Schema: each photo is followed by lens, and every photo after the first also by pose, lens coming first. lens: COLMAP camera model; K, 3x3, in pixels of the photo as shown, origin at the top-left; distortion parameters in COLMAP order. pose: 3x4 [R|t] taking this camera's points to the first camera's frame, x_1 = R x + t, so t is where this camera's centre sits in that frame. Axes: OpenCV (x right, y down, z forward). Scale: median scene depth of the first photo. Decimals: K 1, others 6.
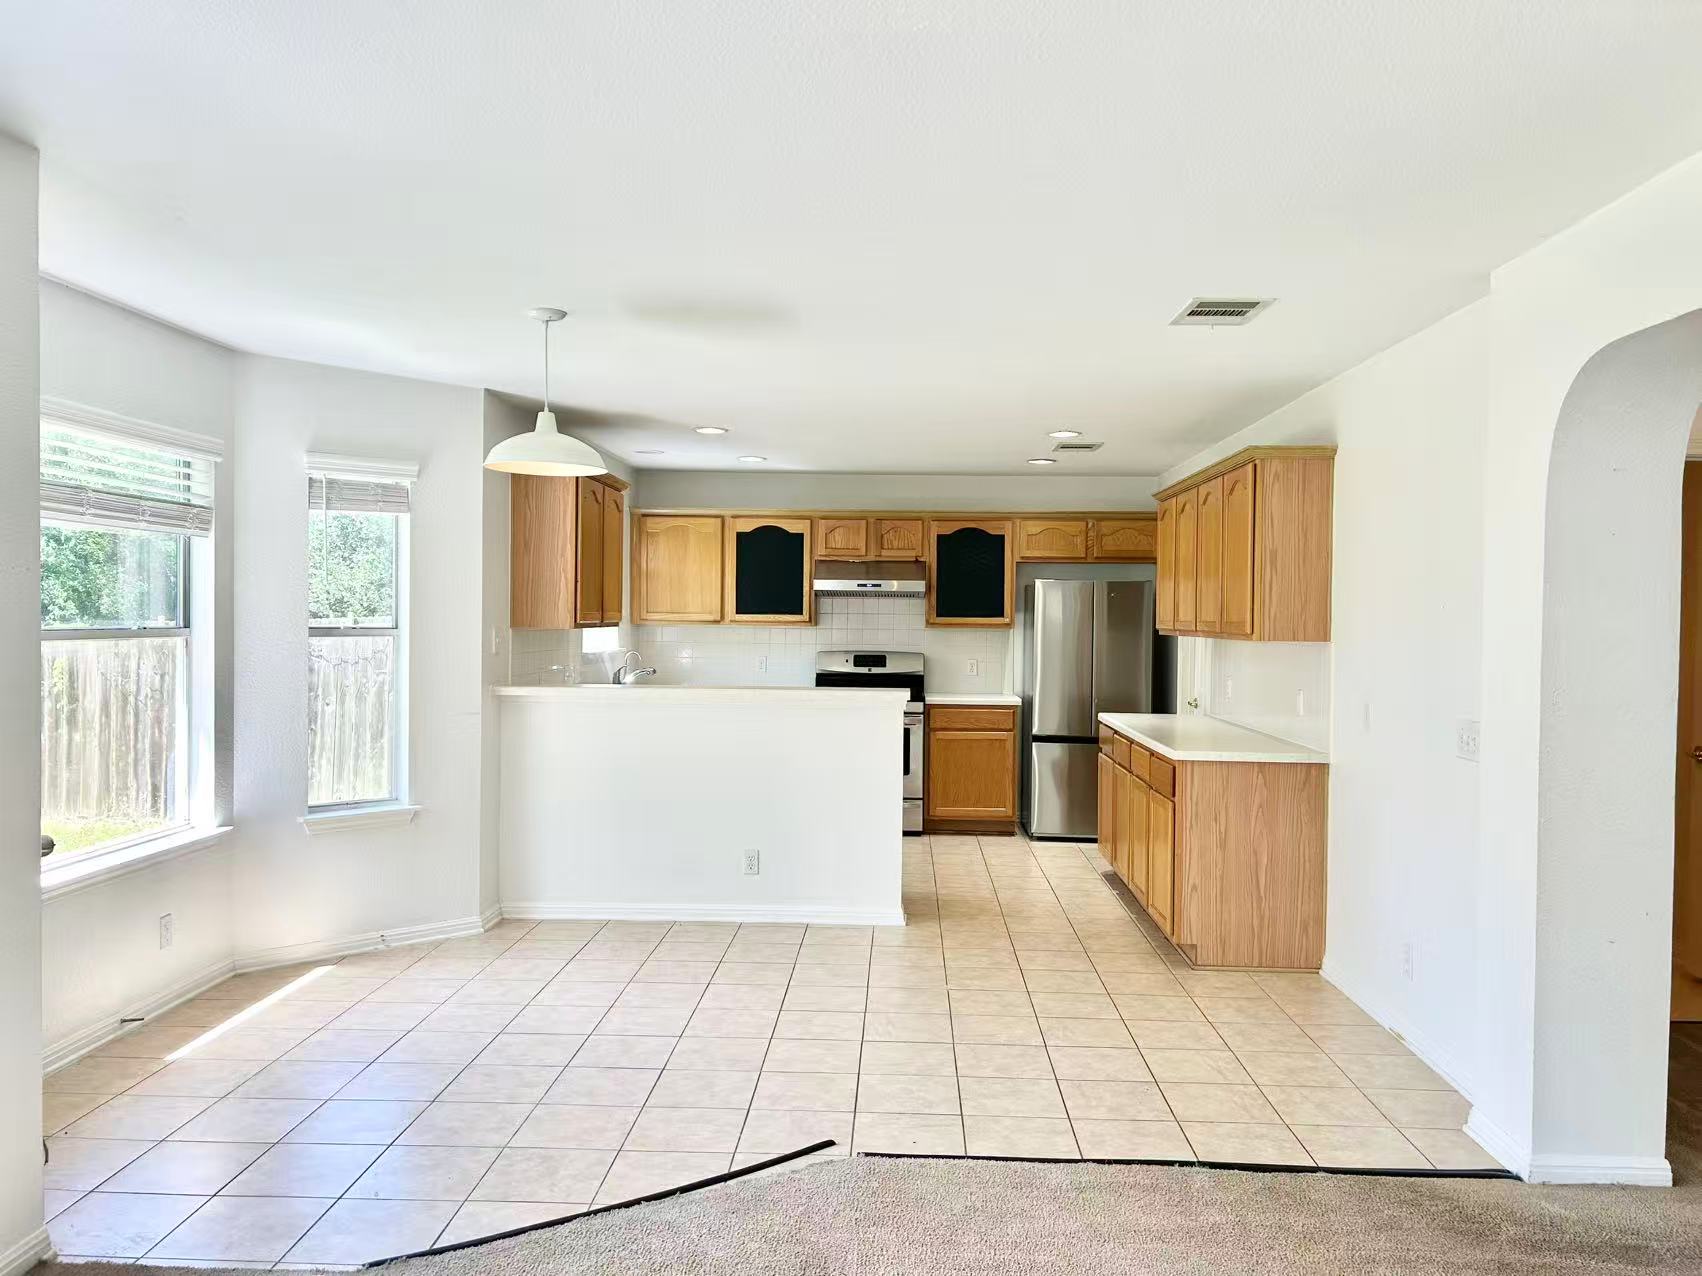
lens RADIAL K [[1272.9, 0, 853.8], [0, 1272.9, 640.1], [0, 0, 1]] dist [0.006007, -0.020052]
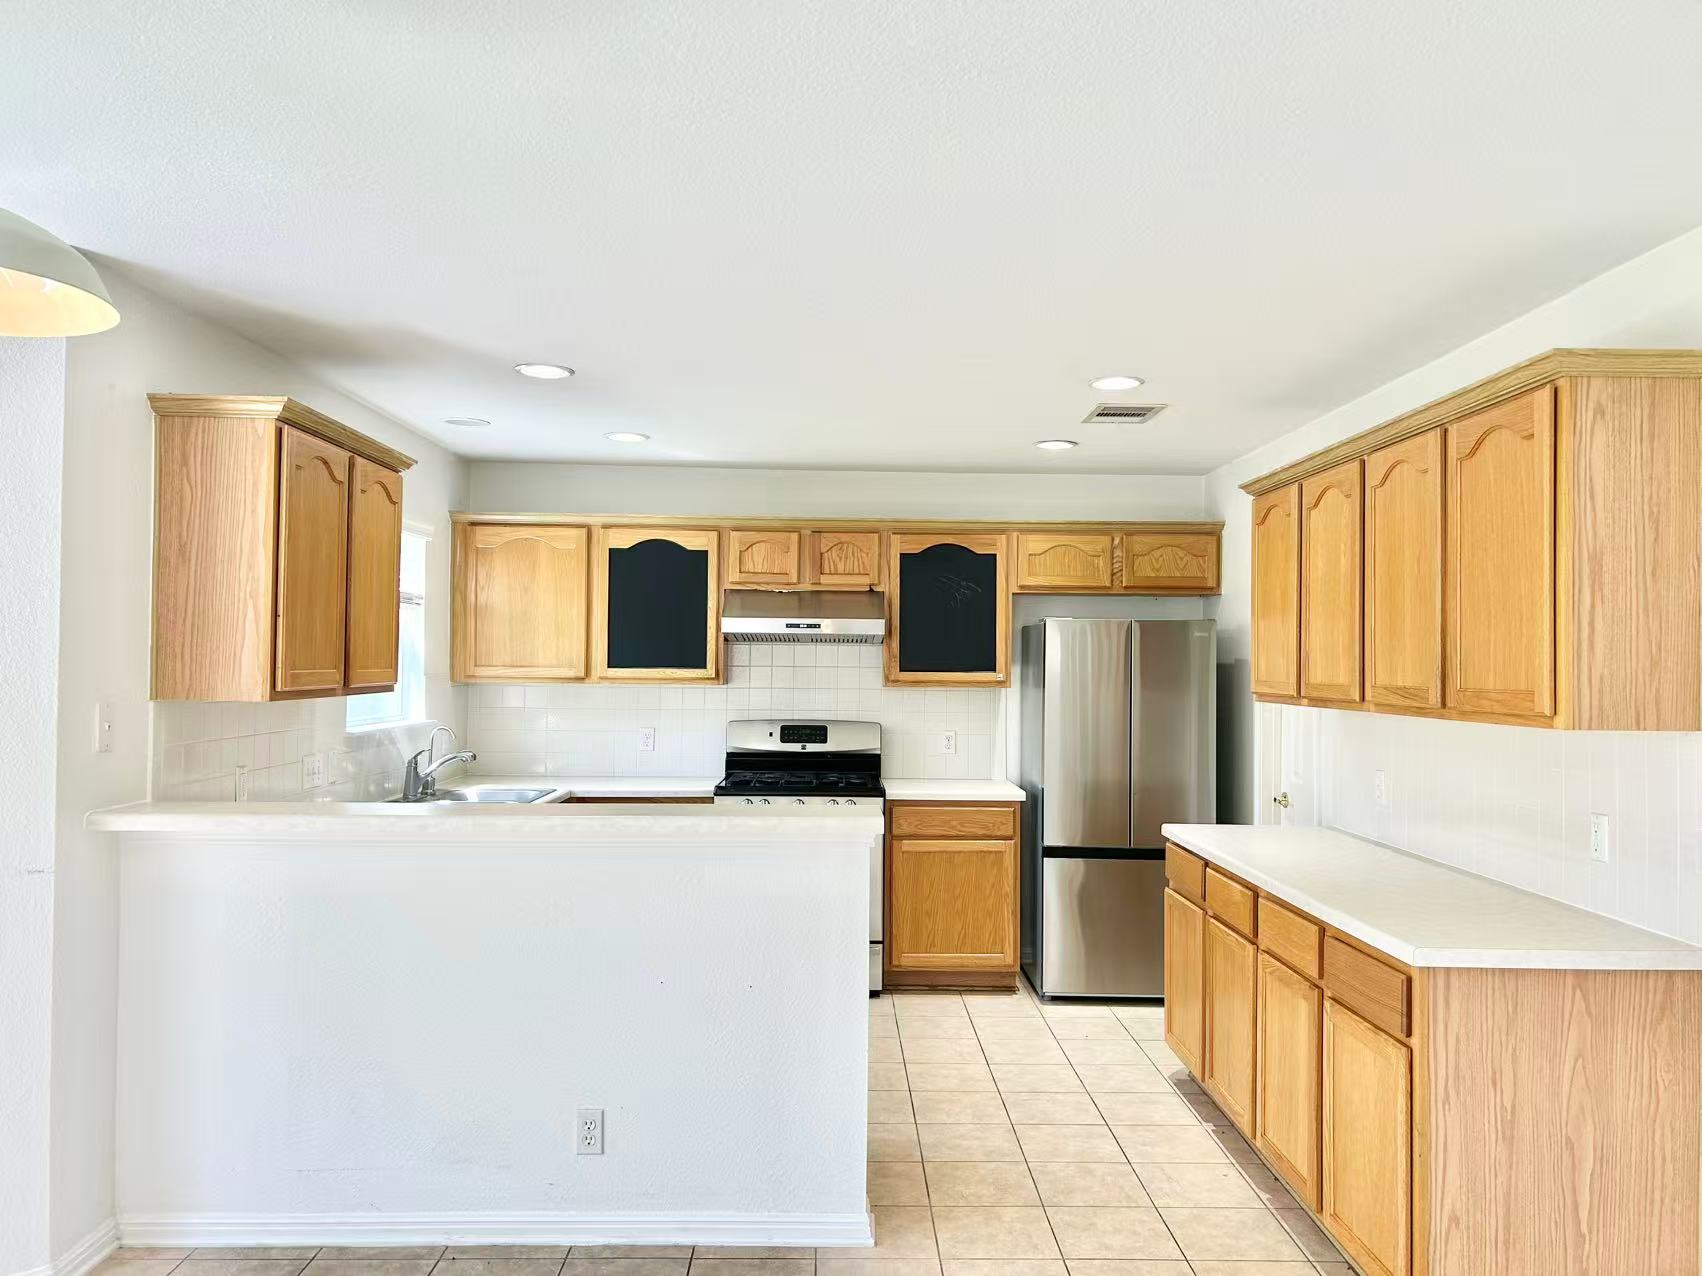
lens RADIAL K [[1272.9, 0, 863.2], [0, 1272.9, 639.0], [0, 0, 1]] dist [0.006007, -0.020052]
pose [[0.997981, -0.000144, 0.063509, 0.001010], [0.002430, 0.999352, -0.035914, -0.011619], [-0.063462, 0.035996, 0.997335, 0.320324]]
